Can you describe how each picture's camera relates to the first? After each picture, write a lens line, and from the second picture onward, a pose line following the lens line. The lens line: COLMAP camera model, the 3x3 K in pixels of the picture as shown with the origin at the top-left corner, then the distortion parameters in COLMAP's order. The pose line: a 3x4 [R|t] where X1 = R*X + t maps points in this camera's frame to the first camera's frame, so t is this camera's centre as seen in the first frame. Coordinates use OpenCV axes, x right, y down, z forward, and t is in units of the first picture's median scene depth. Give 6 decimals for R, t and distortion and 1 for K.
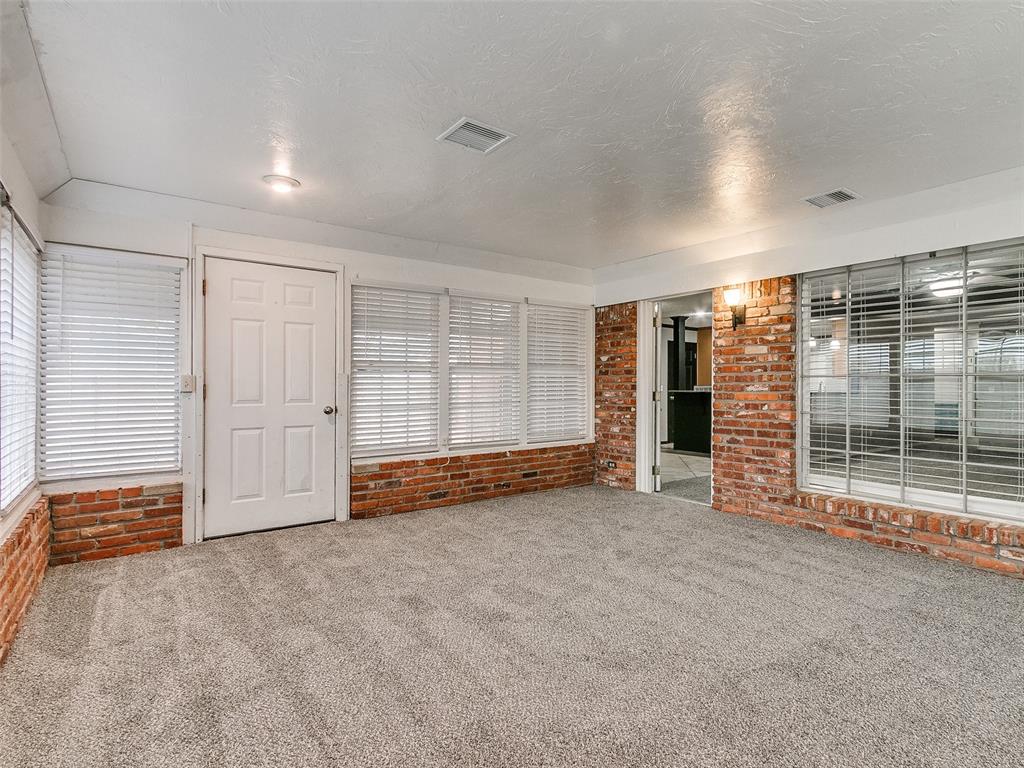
lens RADIAL K [[546.9, 0, 512.0], [0, 546.9, 384.0], [0, 0, 1]] dist [0.003293, 0.000483]
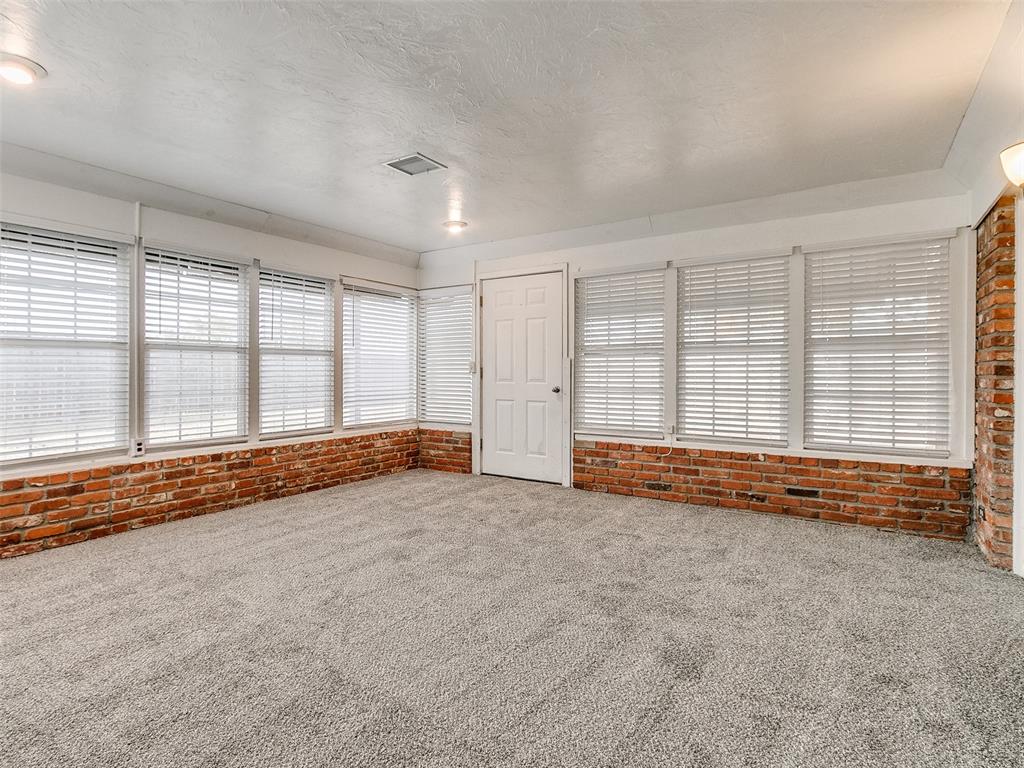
lens RADIAL K [[529.3, 0, 456.1], [0, 529.3, 360.9], [0, 0, 1]] dist [0.001561, -0.000049]
pose [[0.313031, -0.012951, -0.949655, 0.661255], [0.006271, 0.999913, -0.011569, -0.001462], [0.949722, -0.002334, 0.313085, 0.425029]]
